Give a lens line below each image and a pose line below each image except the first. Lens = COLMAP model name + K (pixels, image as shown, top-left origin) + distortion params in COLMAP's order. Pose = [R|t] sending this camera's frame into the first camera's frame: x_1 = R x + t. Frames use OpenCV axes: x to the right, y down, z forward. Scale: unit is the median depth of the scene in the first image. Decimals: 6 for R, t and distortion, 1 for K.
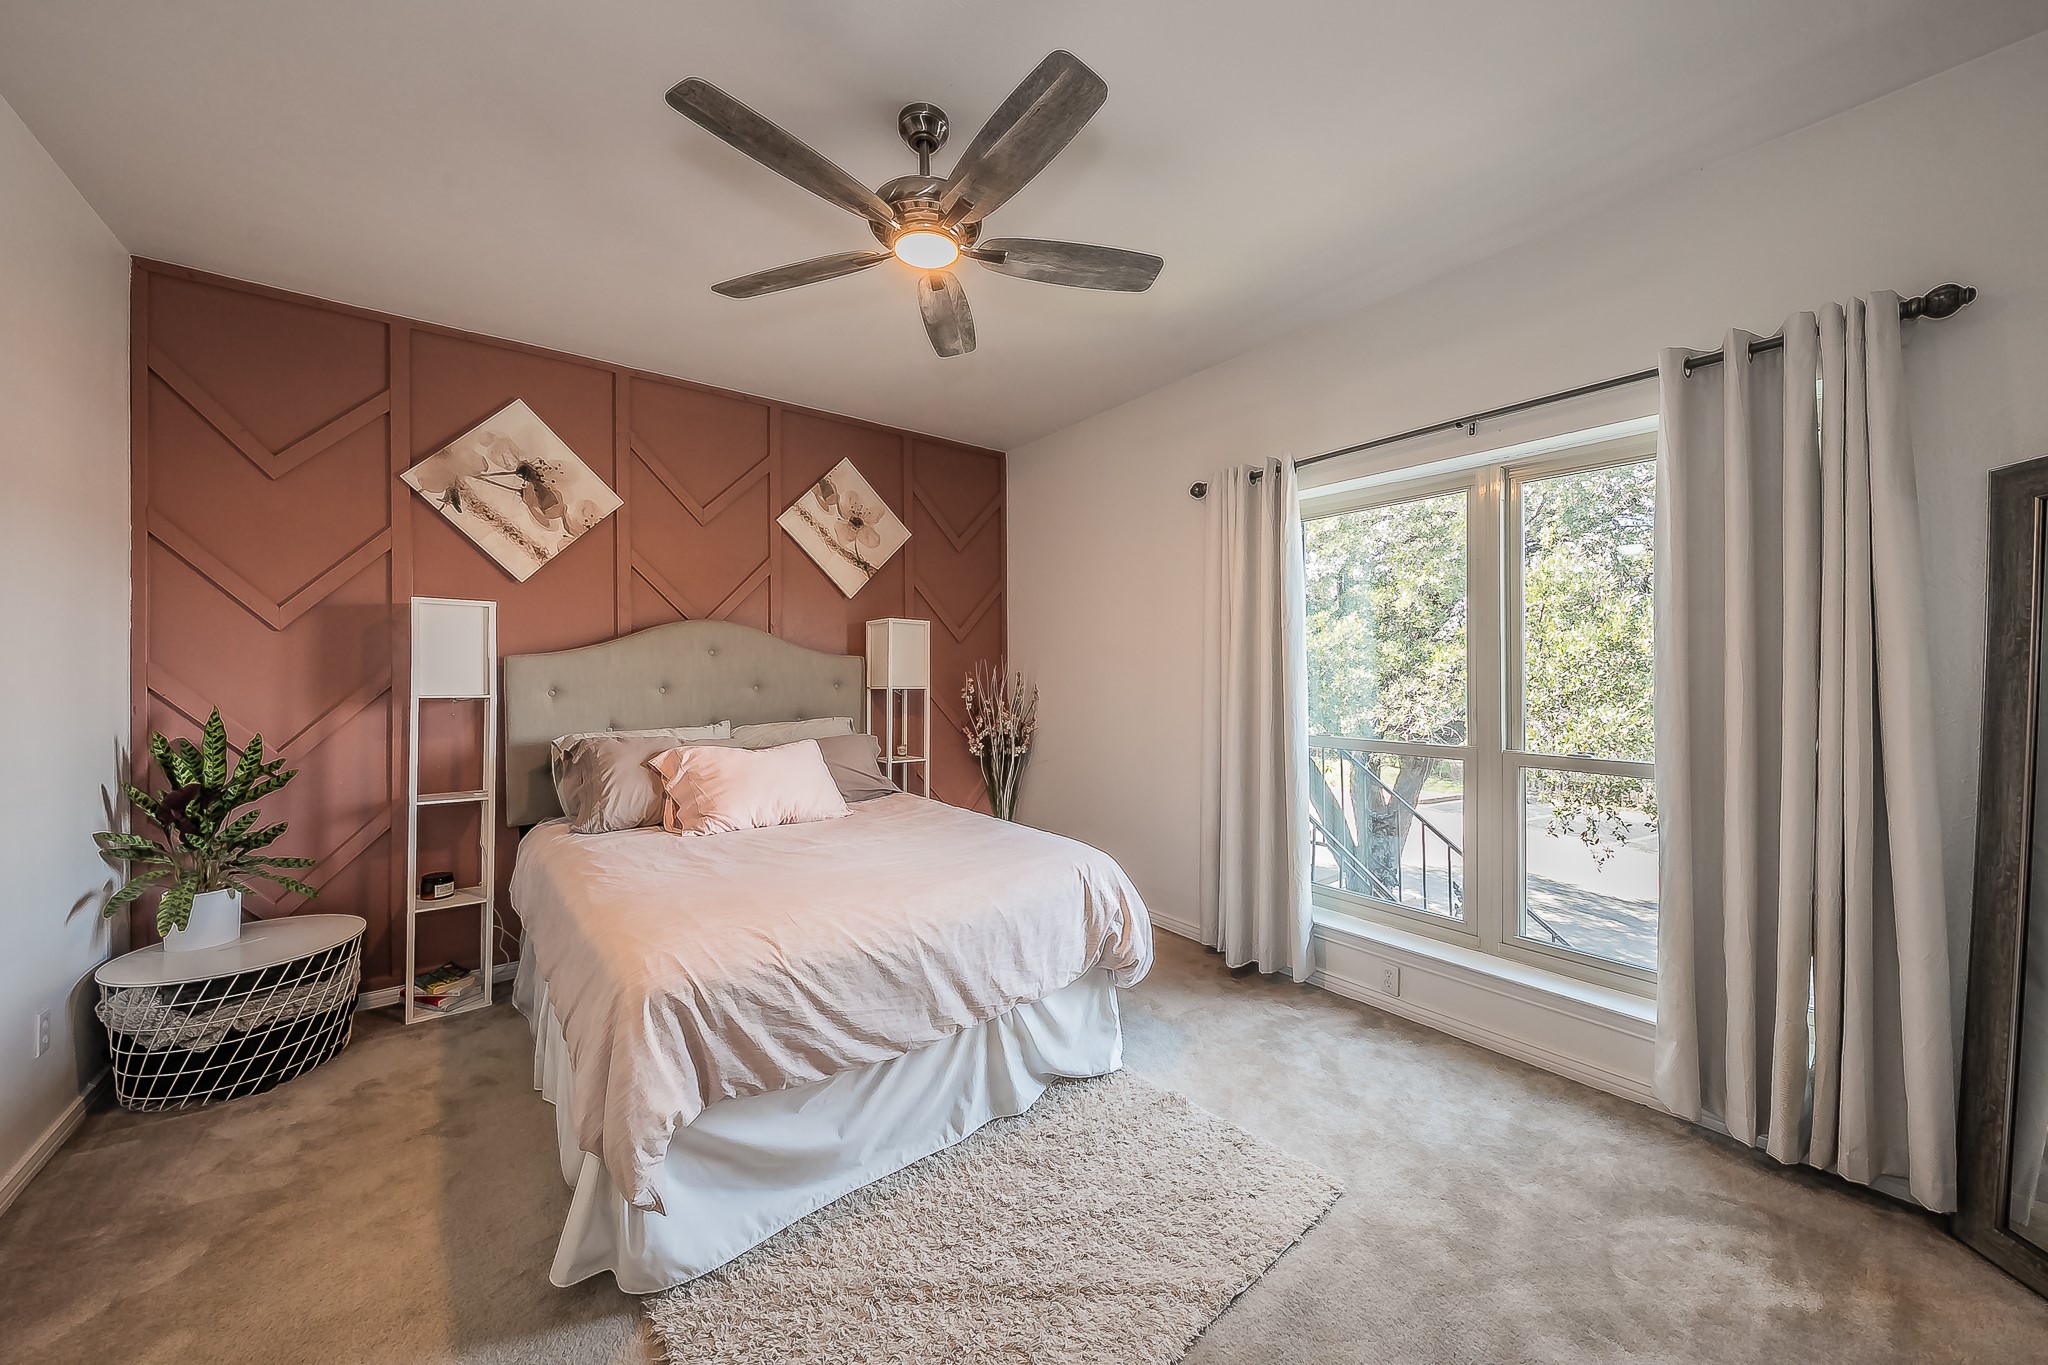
lens RADIAL K [[723.0, 0, 1026.3], [0, 723.0, 676.9], [0, 0, 1]] dist [-0.006991, -0.000057]
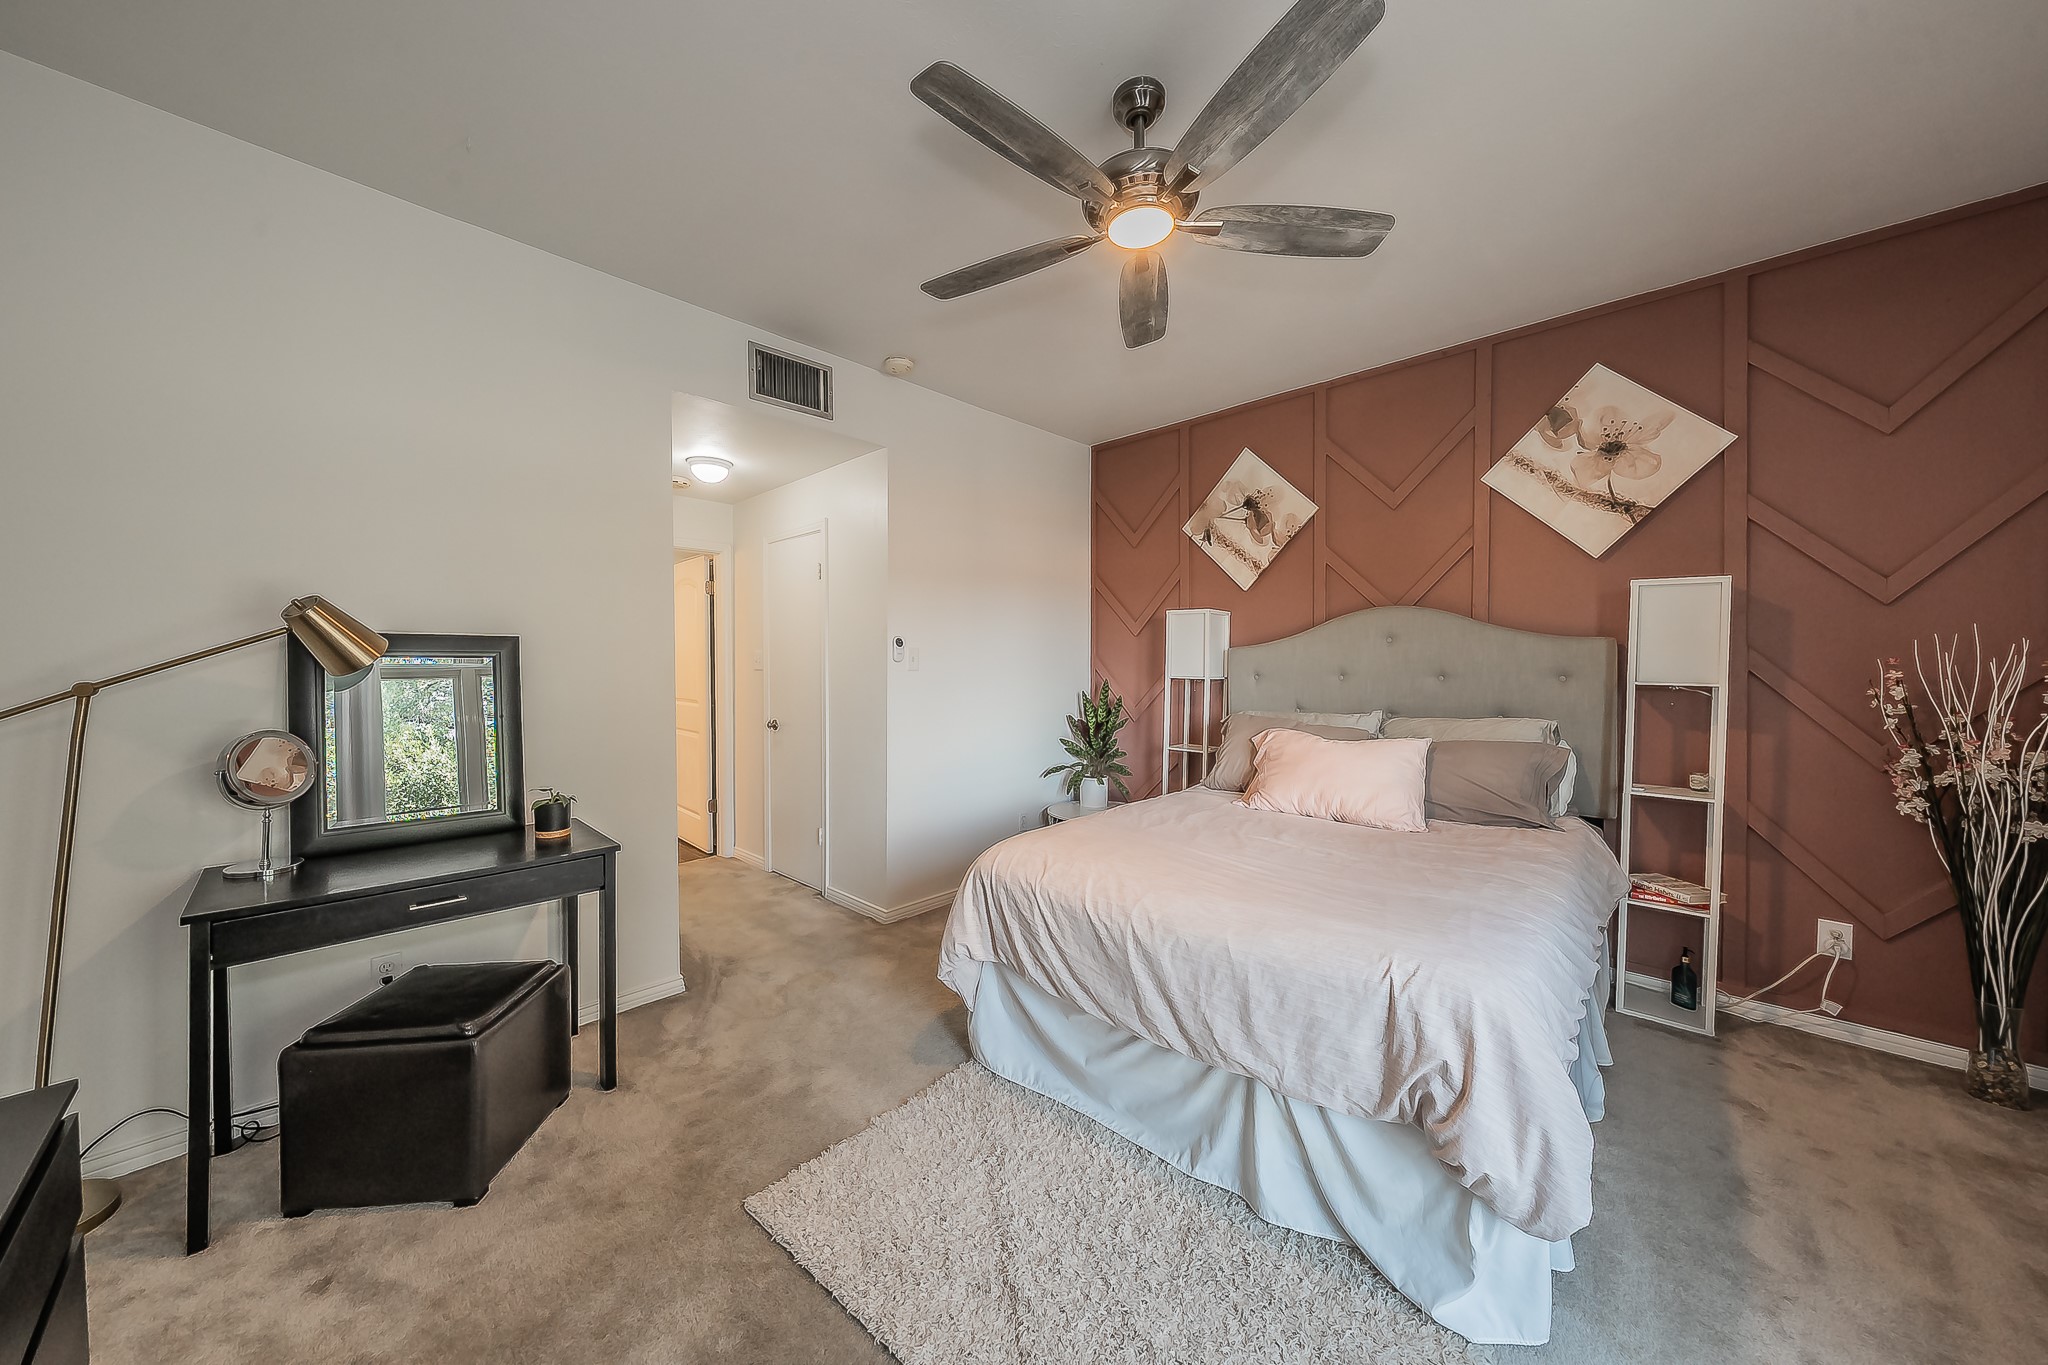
lens RADIAL K [[674.9, 0, 997.1], [0, 674.9, 676.6], [0, 0, 1]] dist [-0.005428, -0.000046]
pose [[0.136273, 0.022938, -0.990406, 0.449999], [-0.003763, 0.999737, 0.022636, -0.003648], [0.990664, 0.000642, 0.136323, 0.410653]]
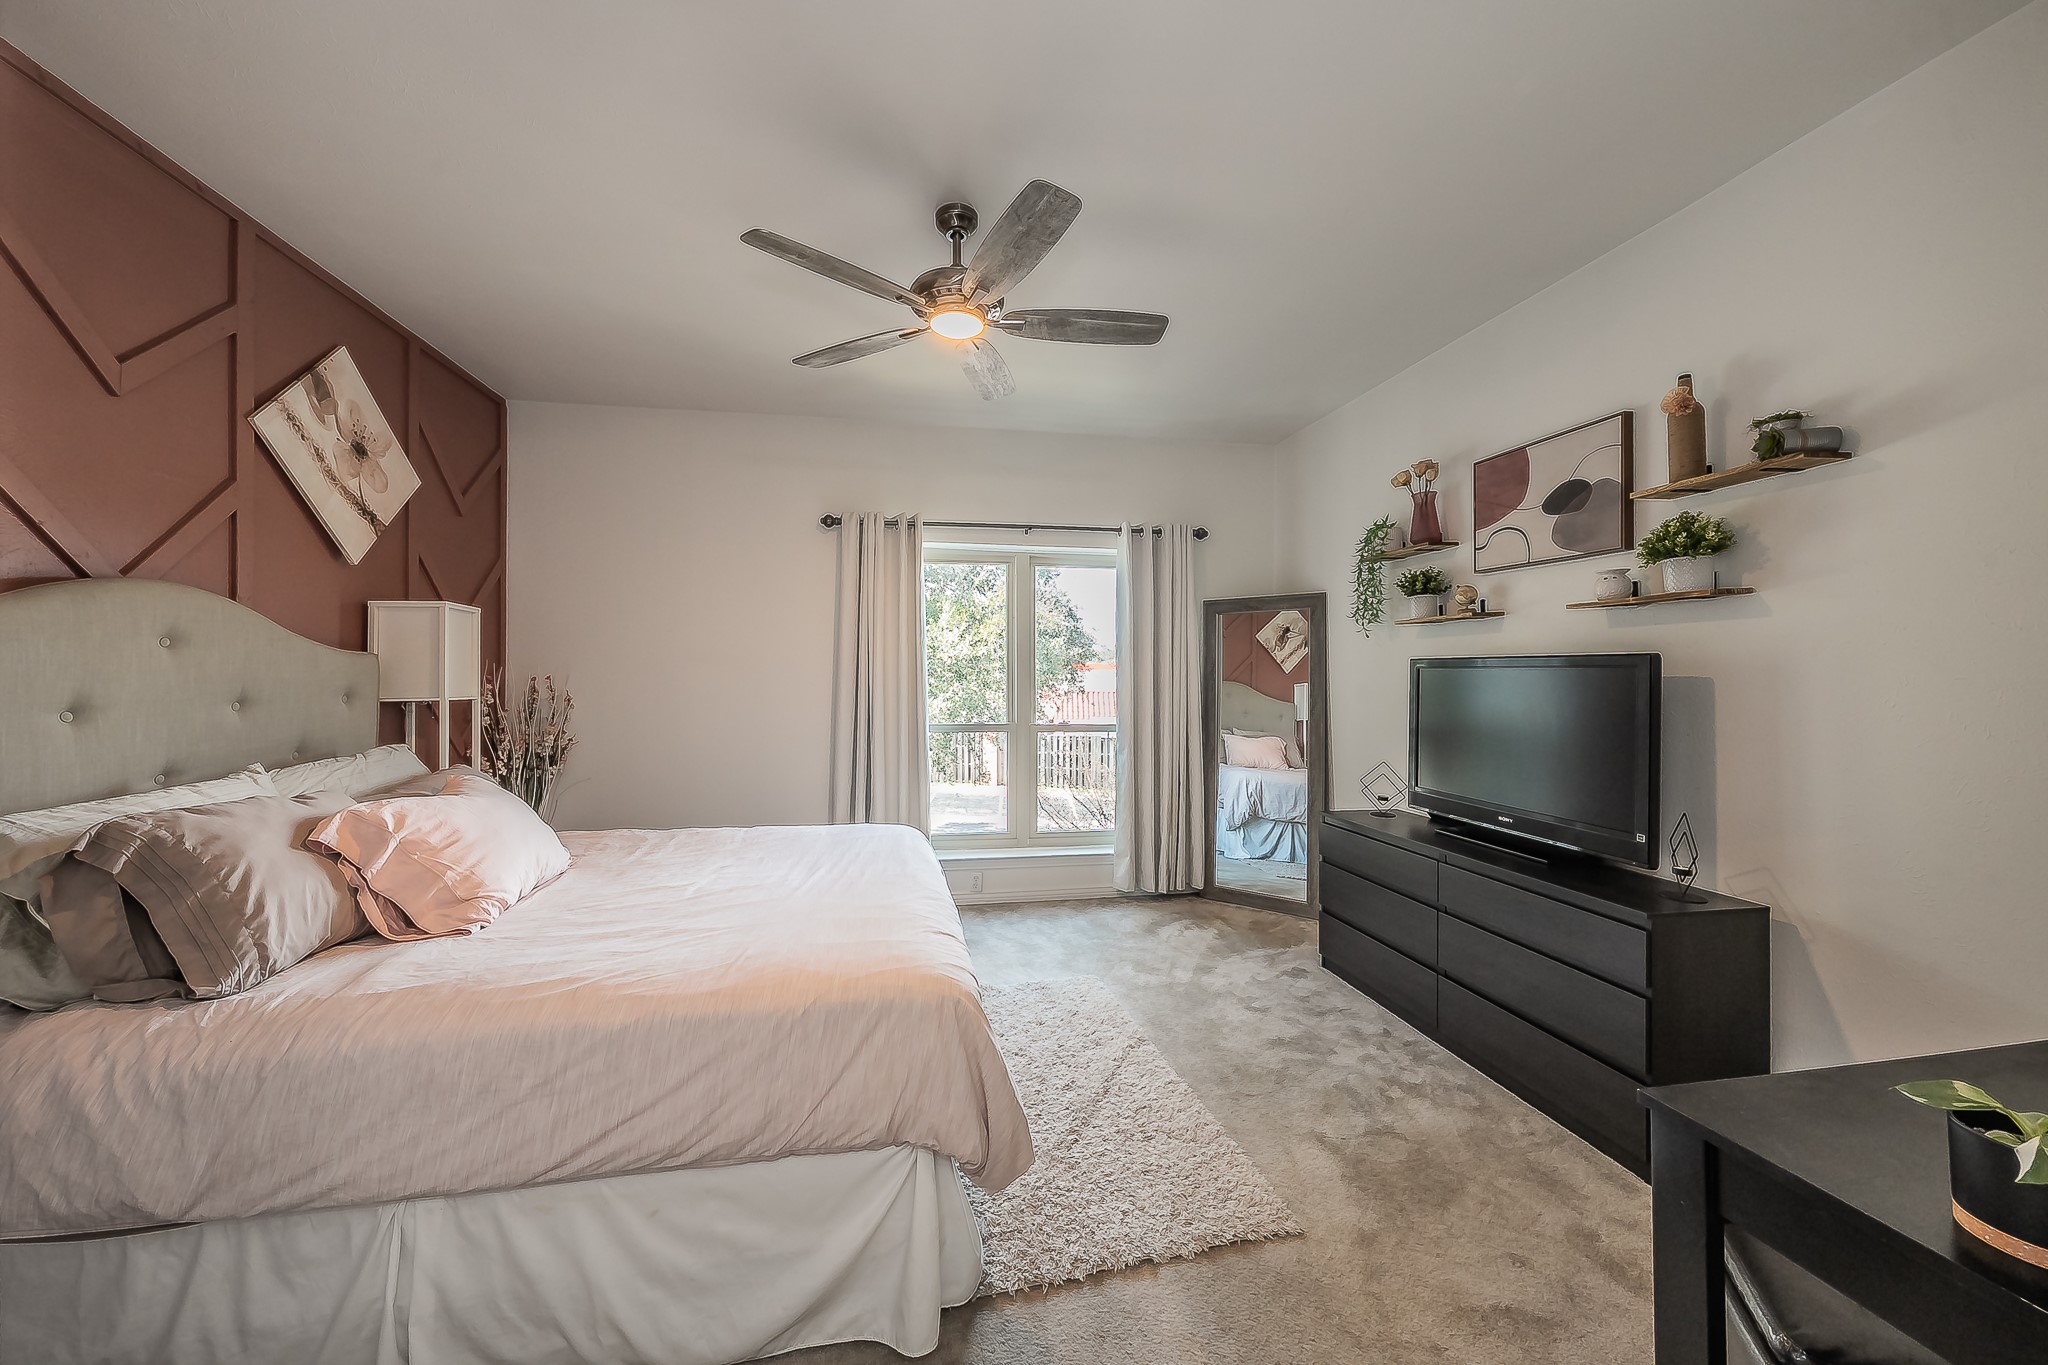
lens RADIAL K [[714.8, 0, 995.9], [0, 714.8, 666.9], [0, 0, 1]] dist [-0.005476, 0.000203]
pose [[0.467594, 0.007422, 0.883912, -0.707766], [0.004282, 0.999934, -0.010661, -0.008627], [-0.883933, 0.008770, 0.467531, 0.243779]]
